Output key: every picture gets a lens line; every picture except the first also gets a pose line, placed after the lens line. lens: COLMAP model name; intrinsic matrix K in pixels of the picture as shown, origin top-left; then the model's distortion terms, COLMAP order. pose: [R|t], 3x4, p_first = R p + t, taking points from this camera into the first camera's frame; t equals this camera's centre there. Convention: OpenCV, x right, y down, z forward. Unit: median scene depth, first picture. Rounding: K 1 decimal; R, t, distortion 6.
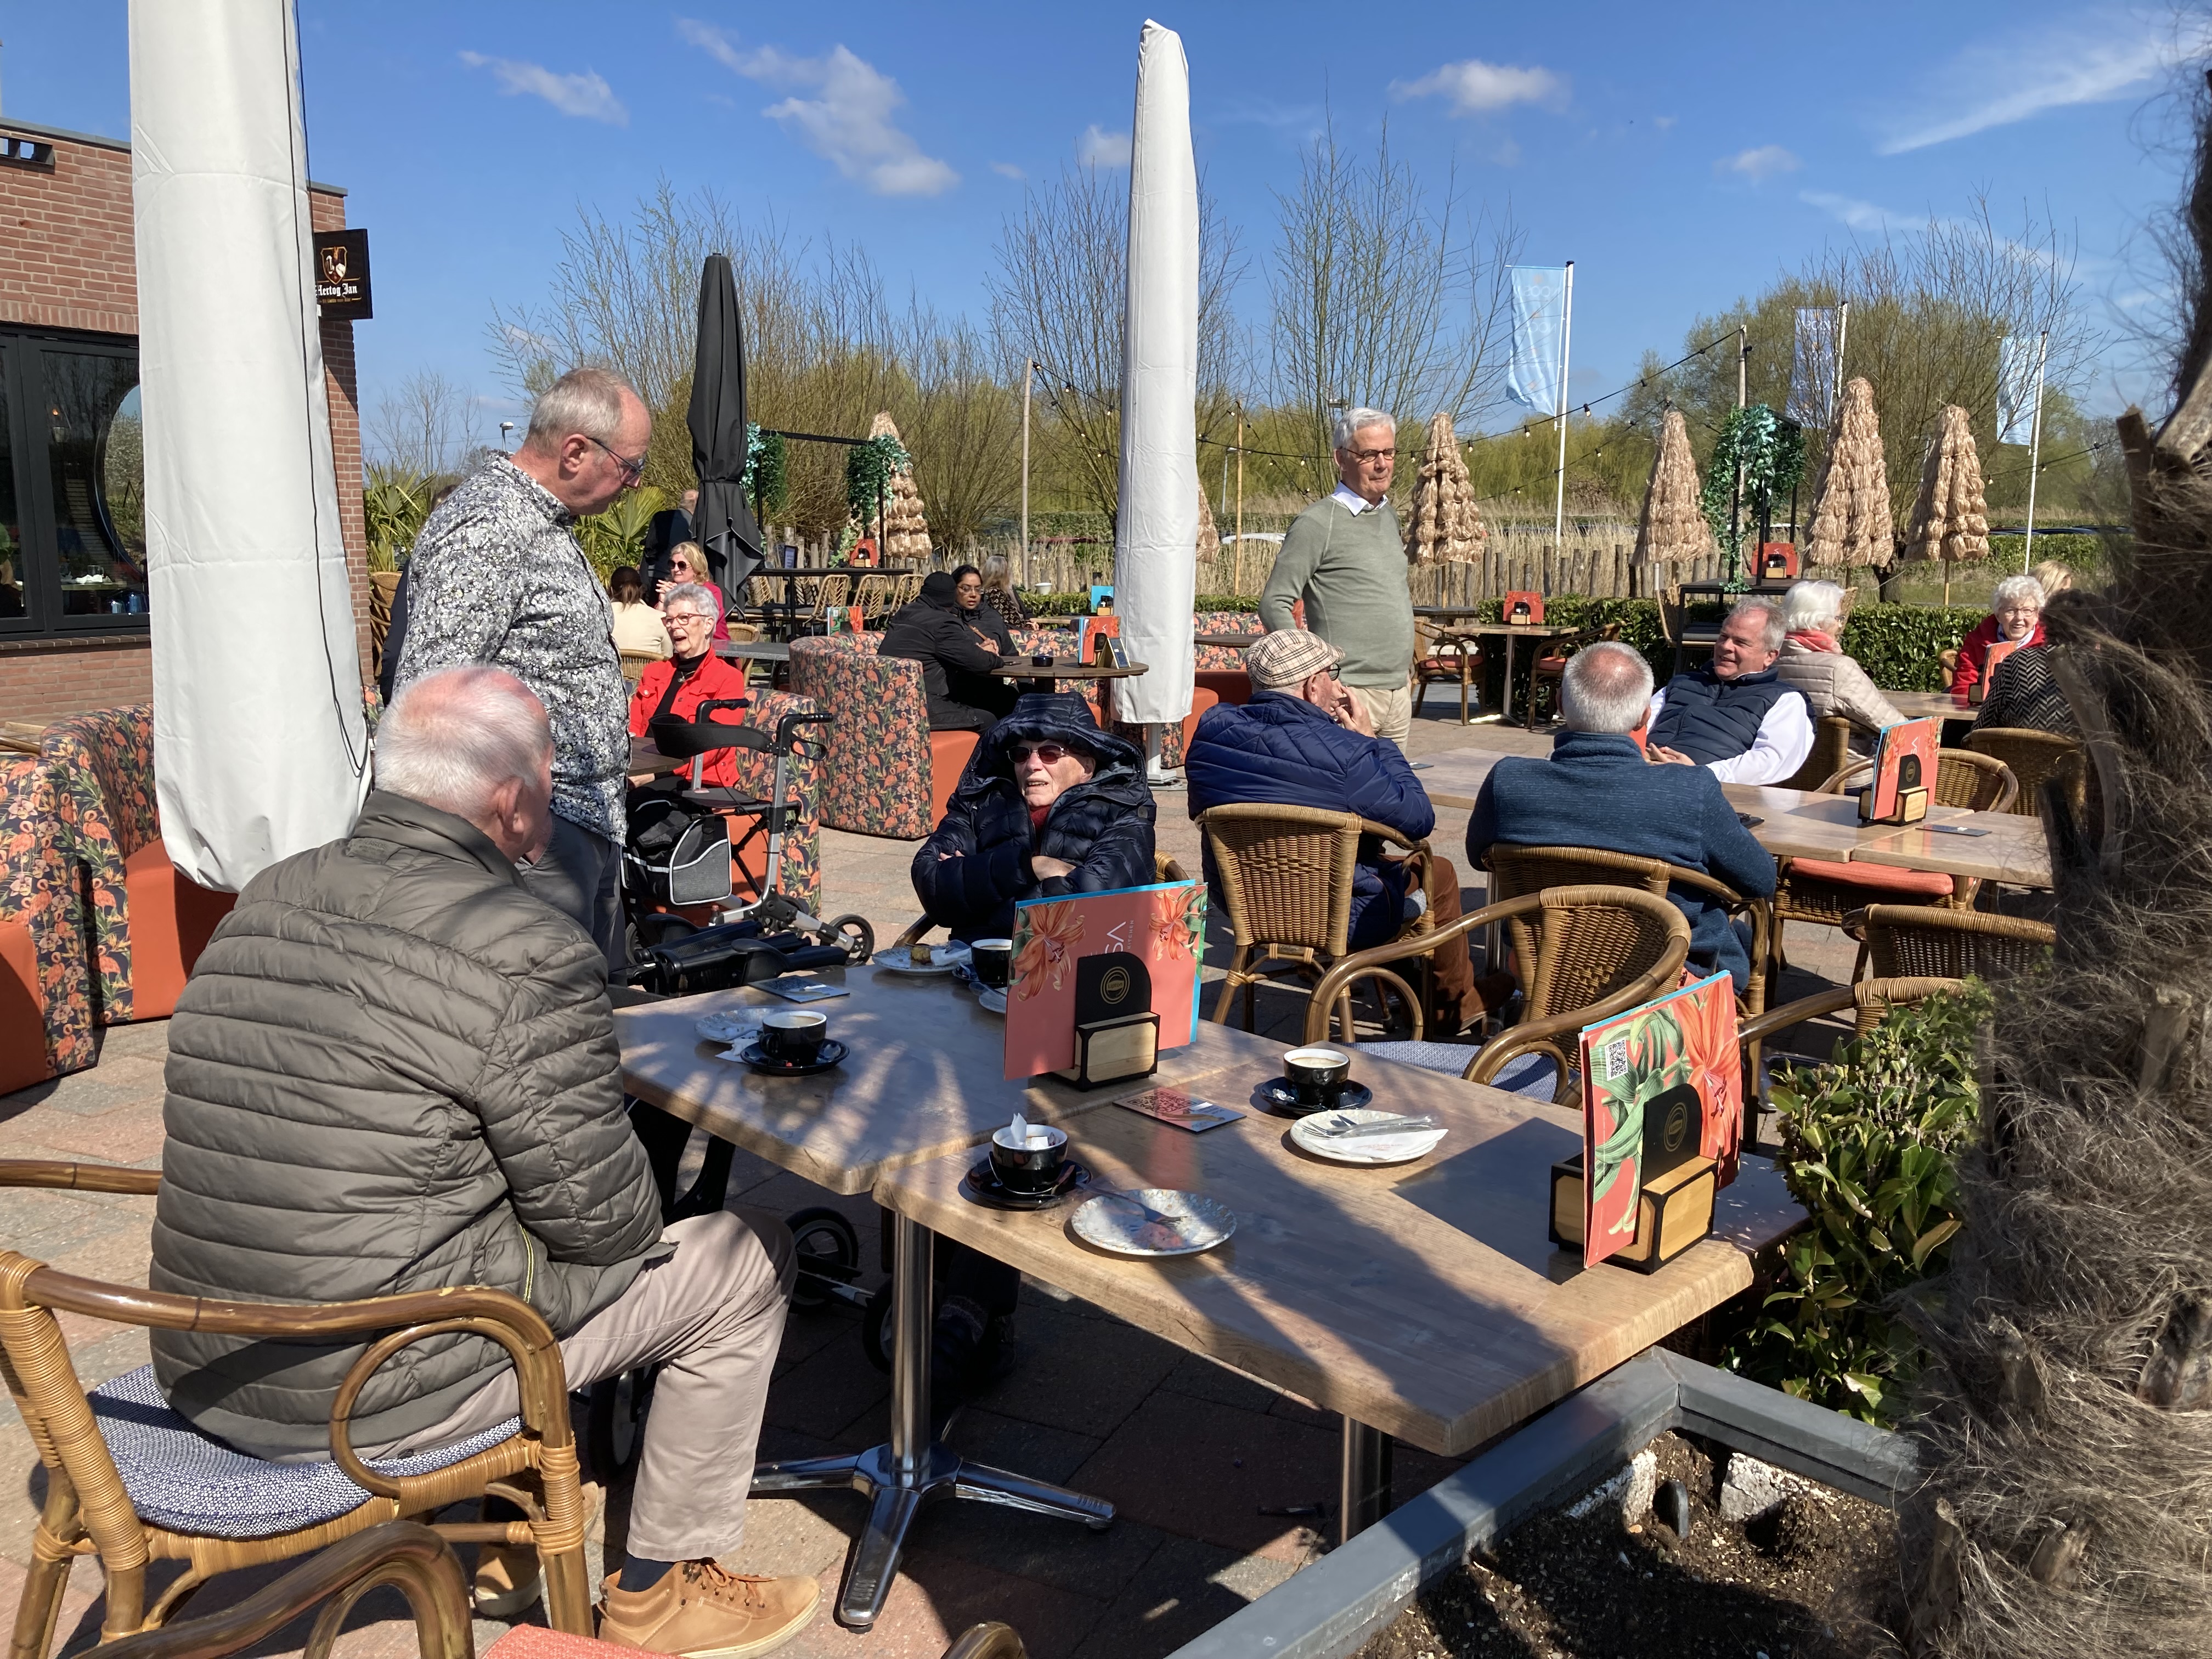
lens RADIAL K [[1817.7, 0, 1106.0], [0, 1817.7, 829.5], [0, 0, 1]] dist [0.000234, -0.007667]
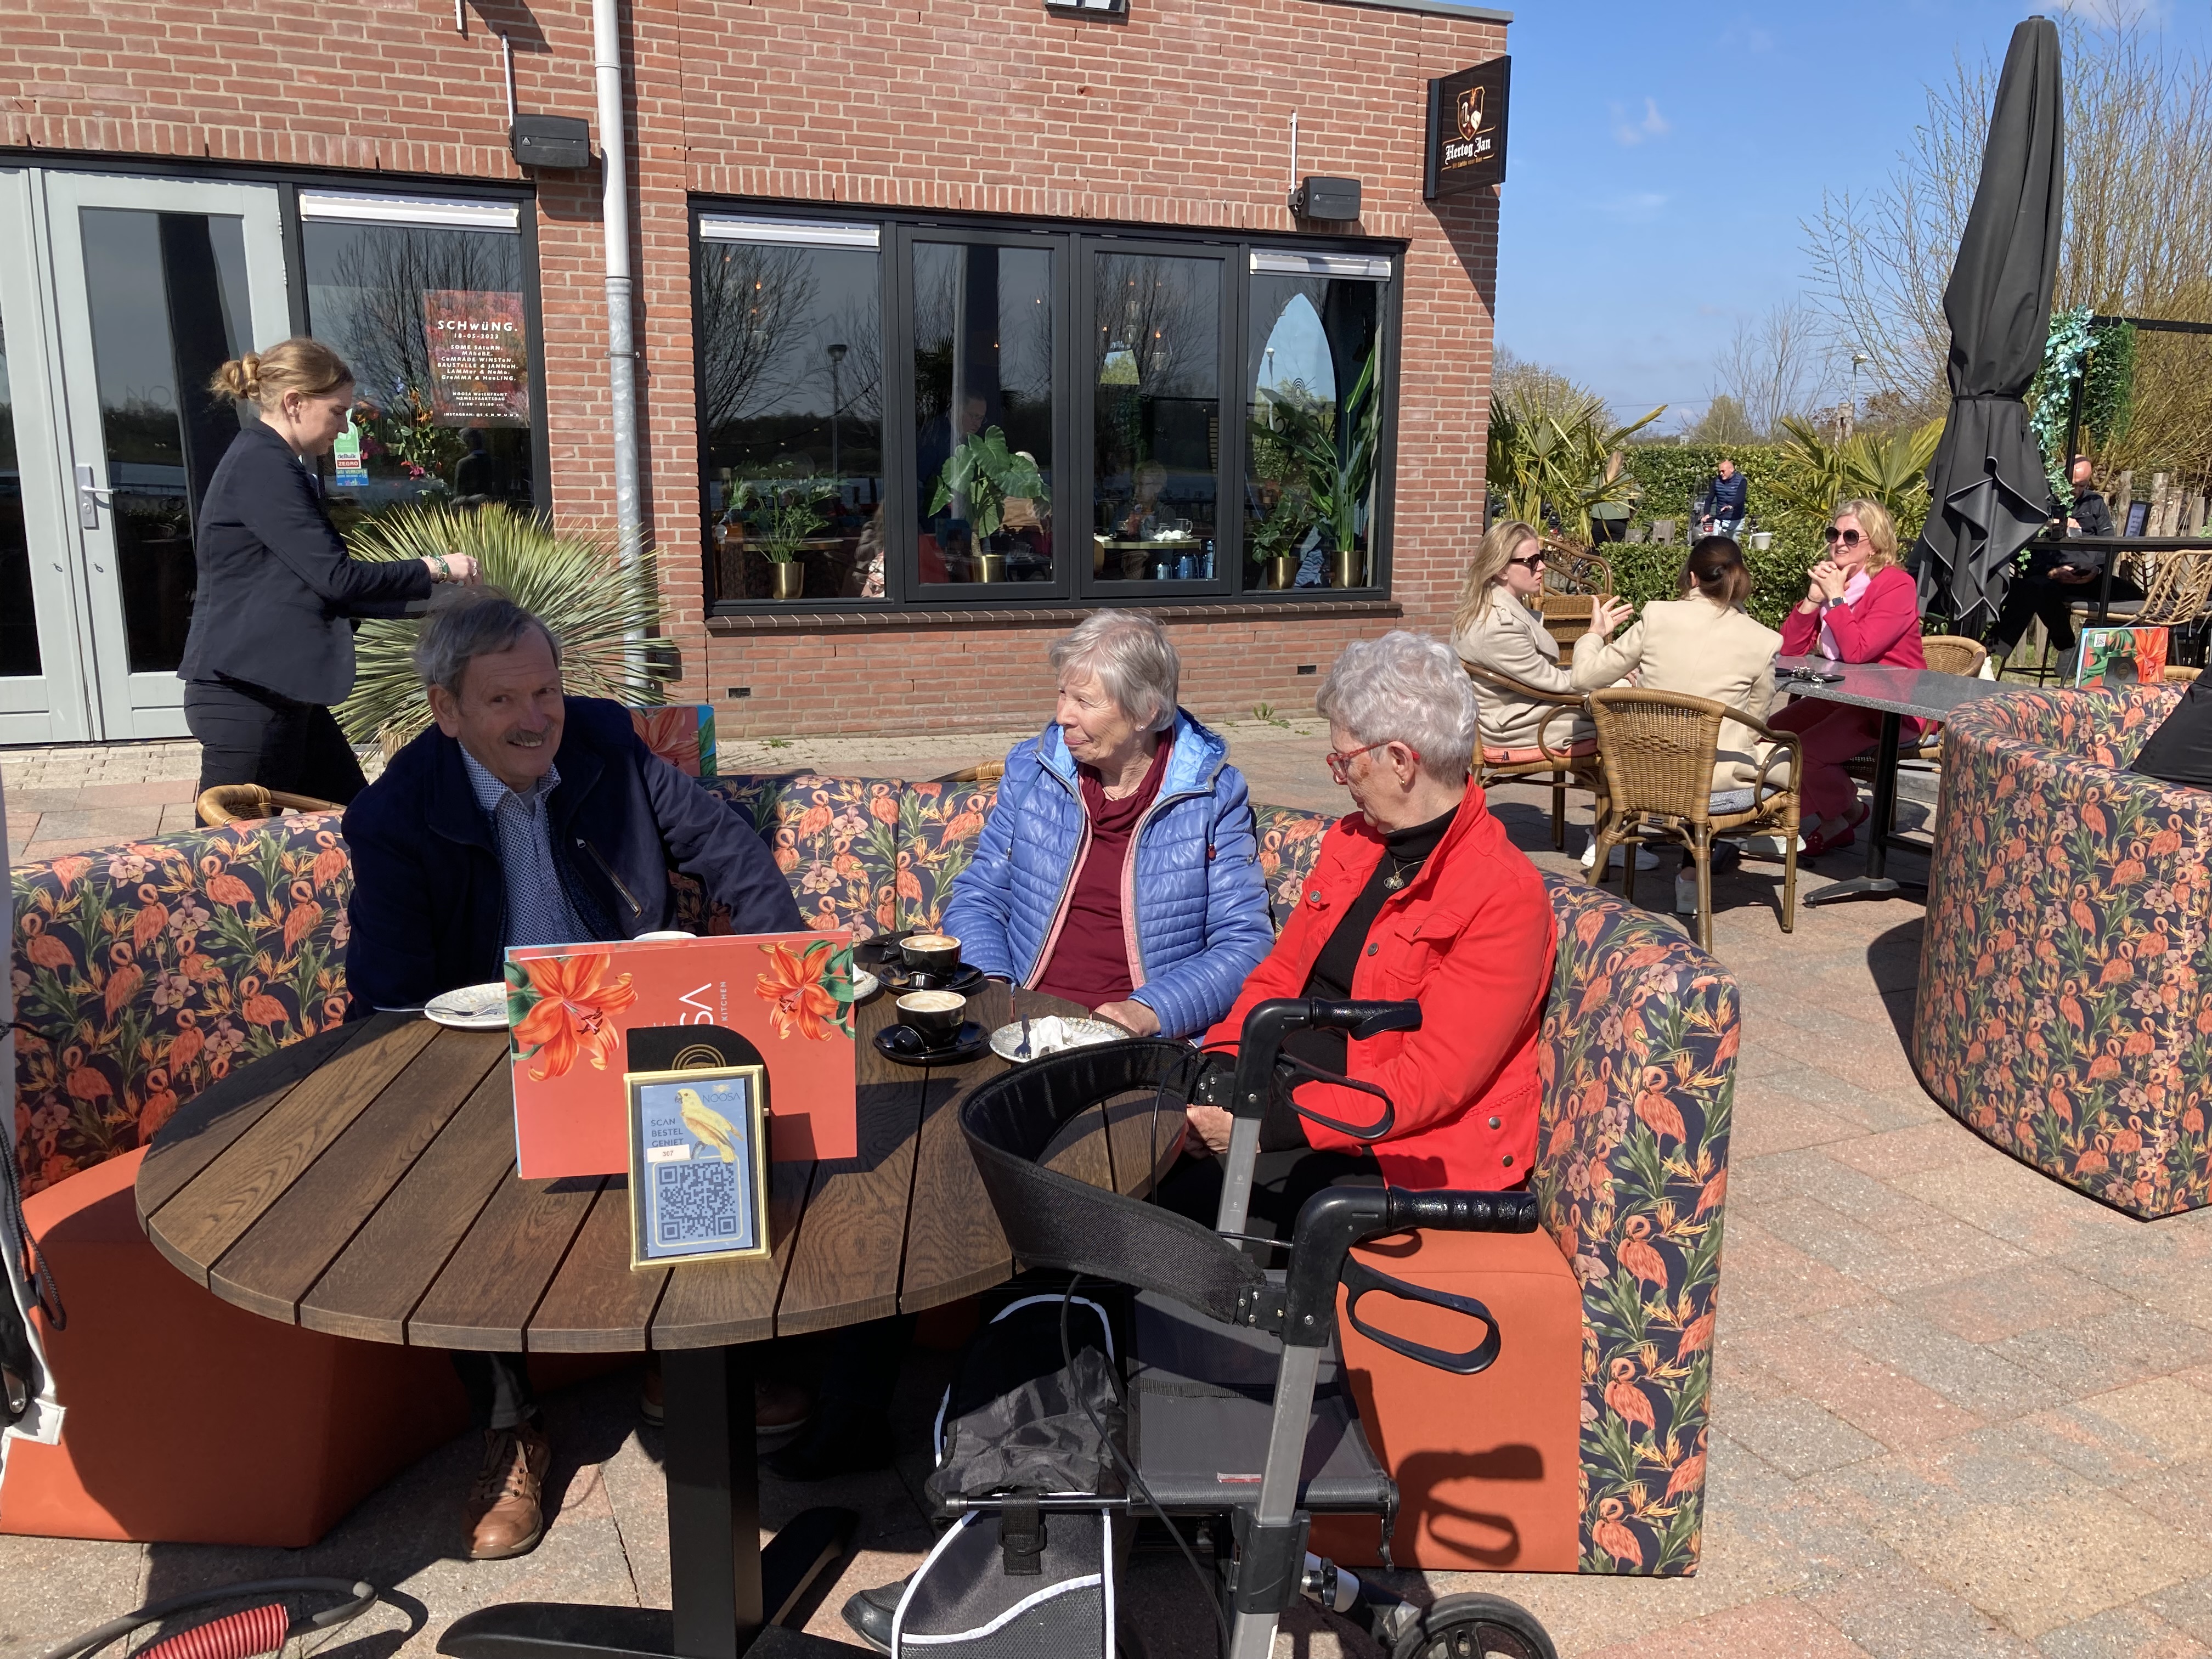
lens RADIAL K [[1920.7, 0, 1107.9], [0, 1920.7, 861.0], [0, 0, 1]] dist [-0.051025, 0.115341]
pose [[0.768135, 0.125837, -0.627801, -0.015829], [-0.104505, 0.991989, 0.070970, -0.055434], [0.631702, 0.011093, 0.775132, 0.341952]]
